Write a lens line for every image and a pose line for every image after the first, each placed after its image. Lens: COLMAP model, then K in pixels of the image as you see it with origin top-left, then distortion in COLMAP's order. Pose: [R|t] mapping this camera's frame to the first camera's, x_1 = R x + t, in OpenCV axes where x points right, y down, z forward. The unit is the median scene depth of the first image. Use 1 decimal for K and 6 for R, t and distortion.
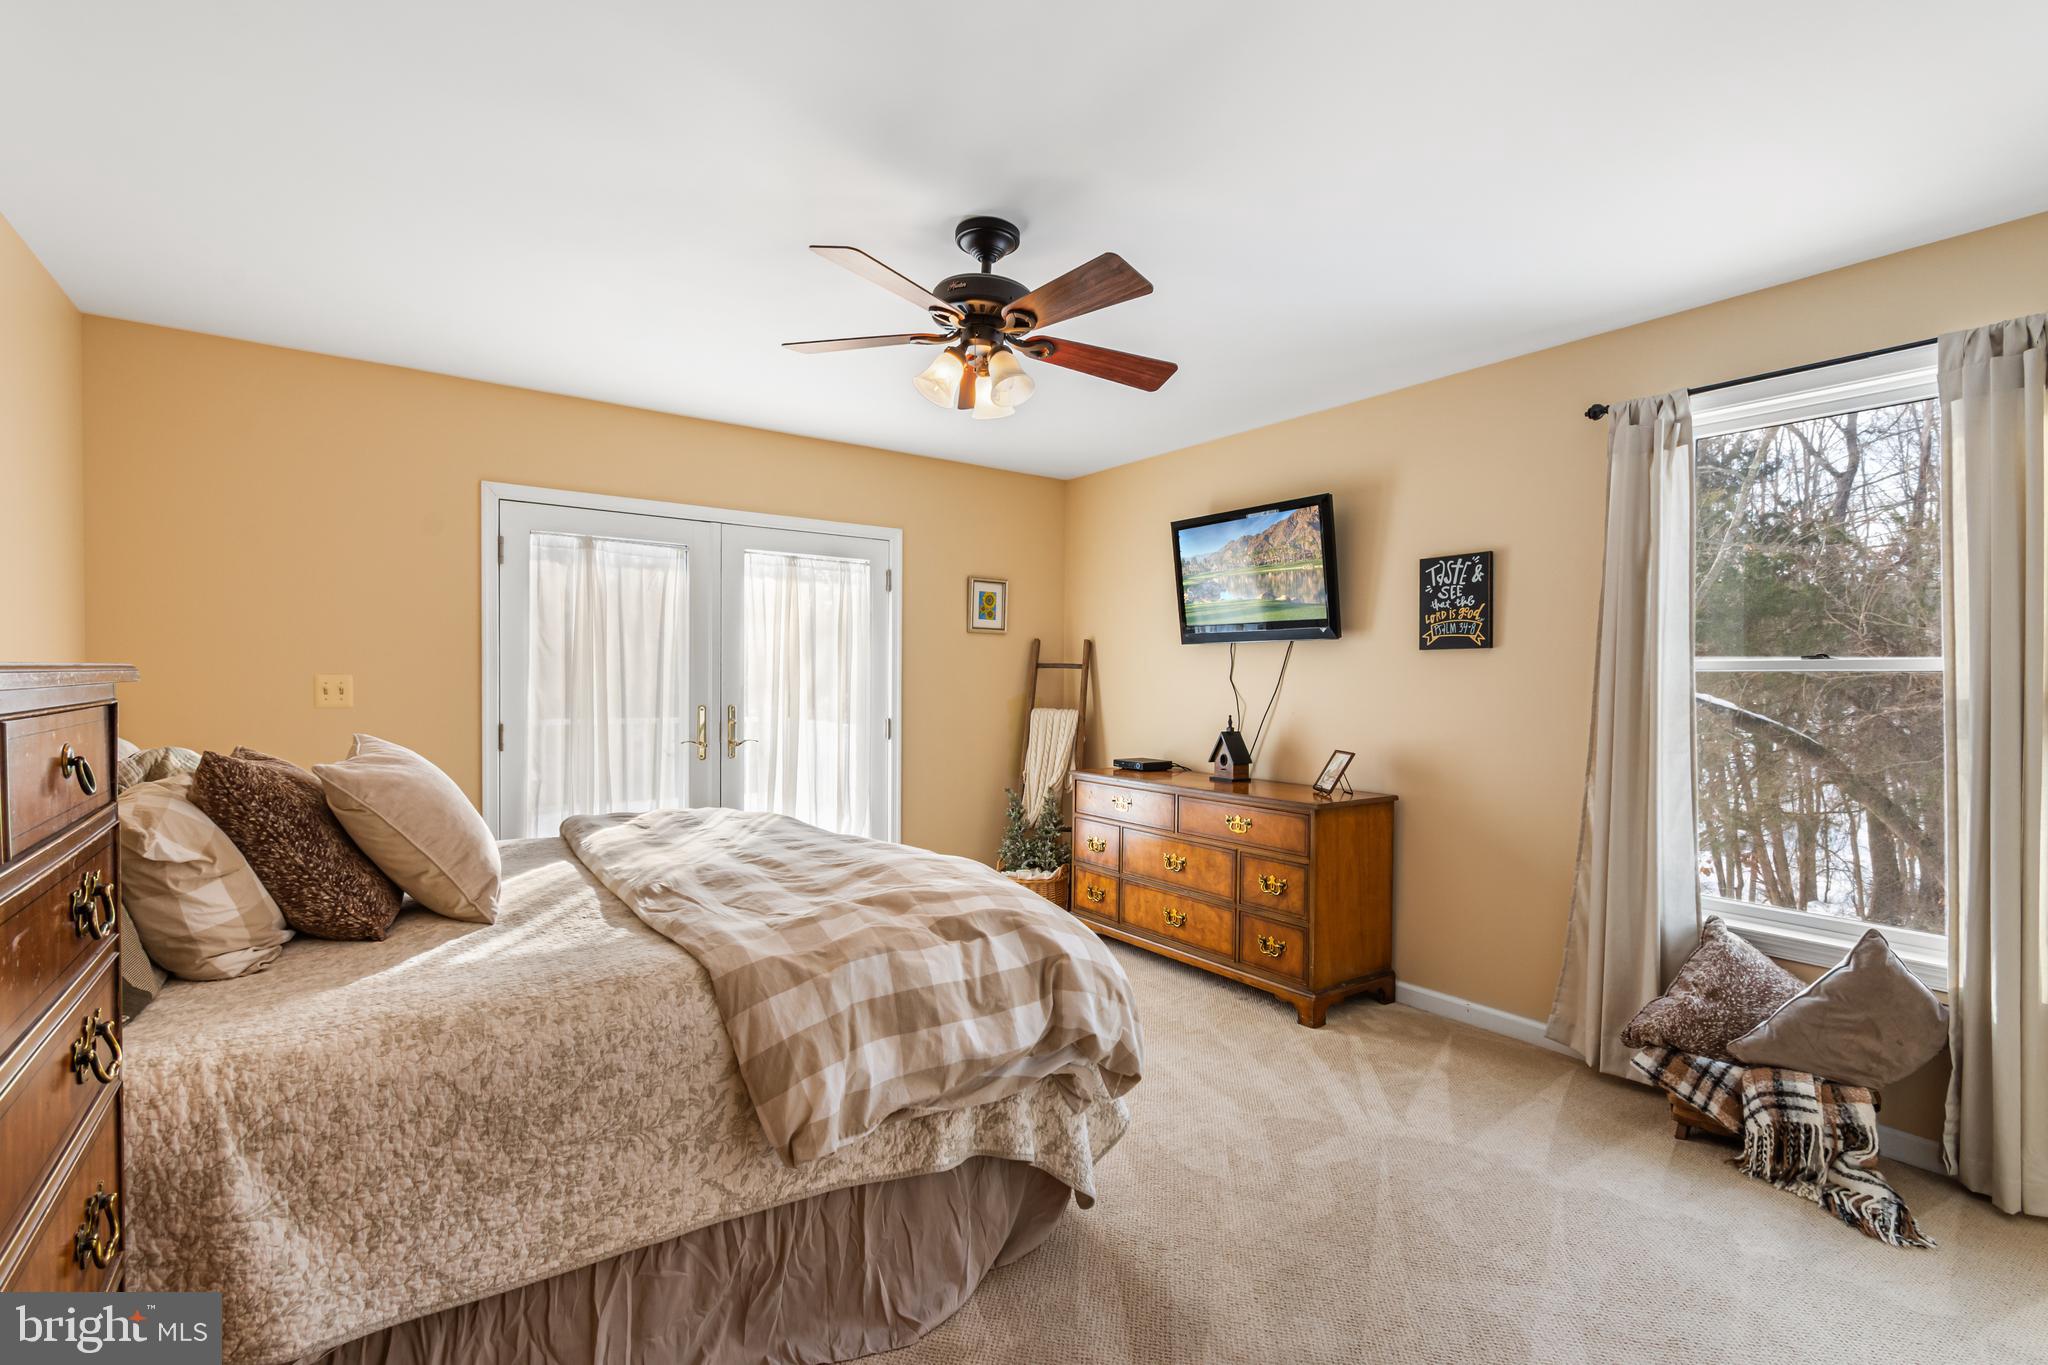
lens RADIAL K [[940.6, 0, 1063.7], [0, 940.6, 691.4], [0, 0, 1]] dist [0.000124, 0.000076]
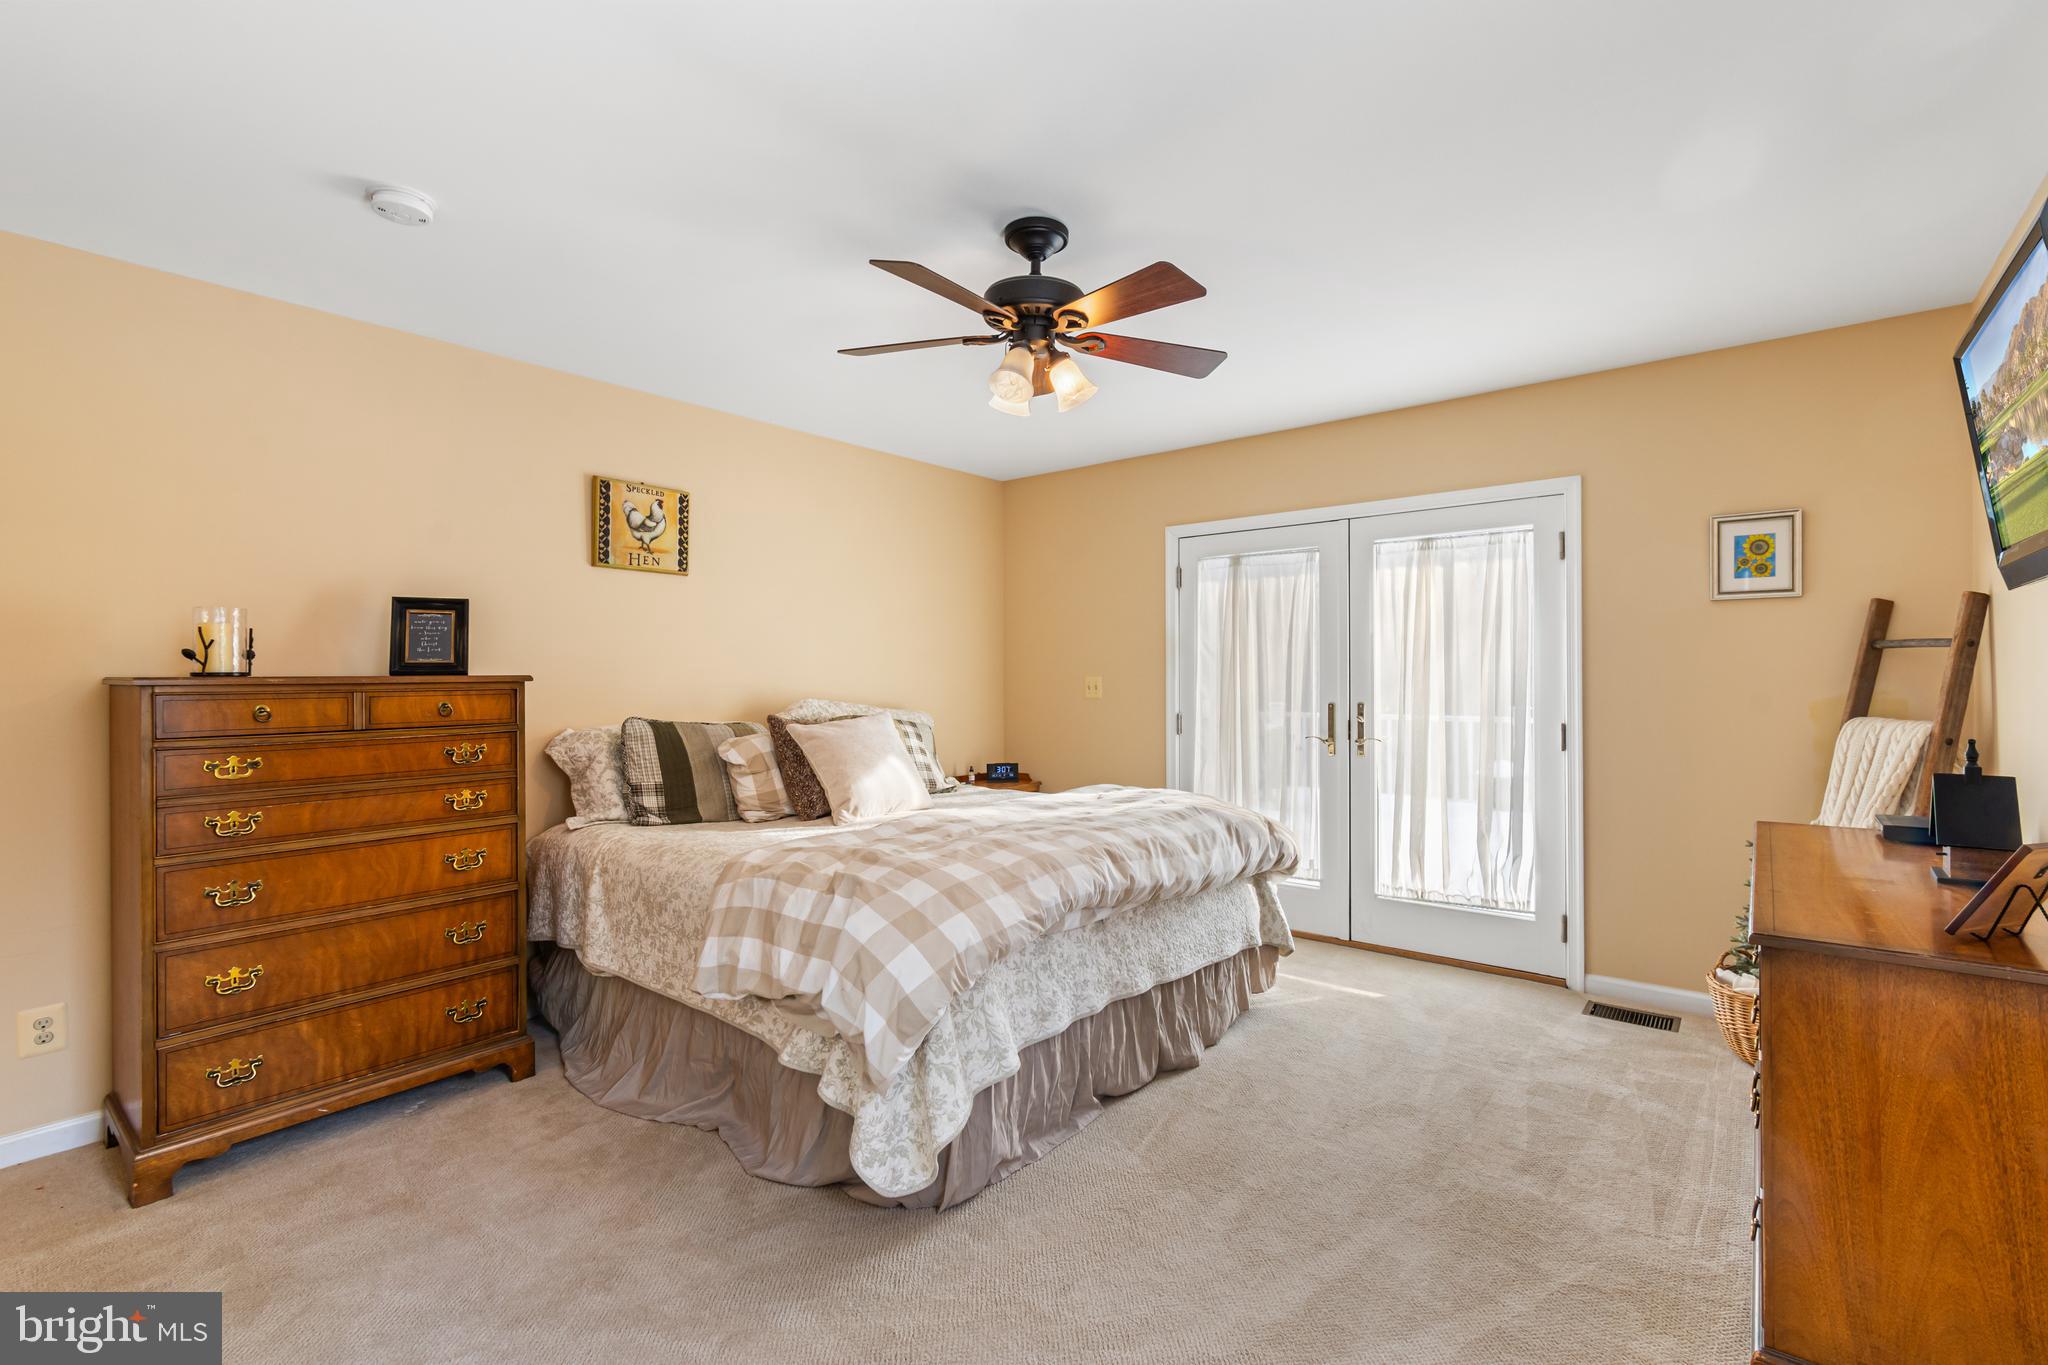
lens RADIAL K [[916.5, 0, 1027.8], [0, 916.5, 675.8], [0, 0, 1]] dist [0.001069, -0.000116]
pose [[0.241227, -0.014602, -0.970359, 0.544855], [-0.002664, 0.999873, -0.015708, 0.003550], [0.970465, 0.006374, 0.241157, 0.482047]]
